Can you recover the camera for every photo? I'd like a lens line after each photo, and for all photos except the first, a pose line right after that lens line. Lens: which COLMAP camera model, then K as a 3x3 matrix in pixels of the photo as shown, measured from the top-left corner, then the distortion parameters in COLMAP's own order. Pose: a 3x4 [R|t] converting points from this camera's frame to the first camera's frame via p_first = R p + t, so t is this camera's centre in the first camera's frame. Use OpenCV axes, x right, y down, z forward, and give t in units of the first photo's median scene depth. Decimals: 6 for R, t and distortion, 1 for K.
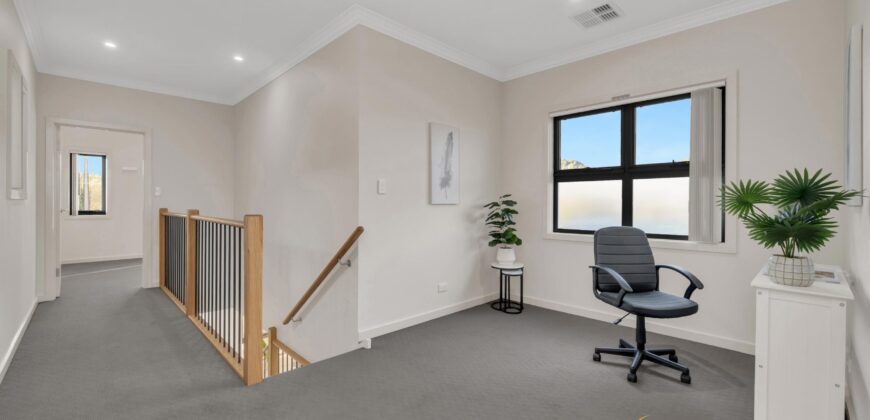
lens RADIAL K [[362.3, 0, 435.4], [0, 362.3, 202.5], [0, 0, 1]] dist [0.000354, -0.000151]
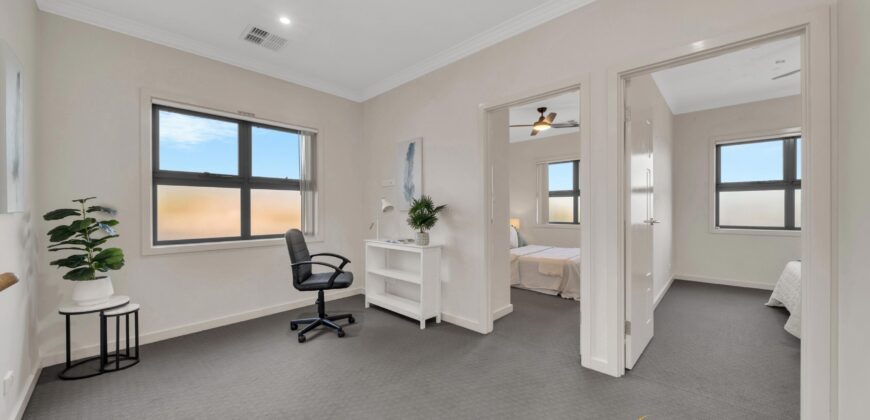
lens RADIAL K [[300.8, 0, 436.3], [0, 300.8, 211.7], [0, 0, 1]] dist [-0.001232, -0.000161]
pose [[-0.039662, -0.005186, 0.999200, -0.421067], [0.001608, 0.999985, 0.005254, 0.004058], [-0.999212, 0.001815, -0.039653, 0.455303]]
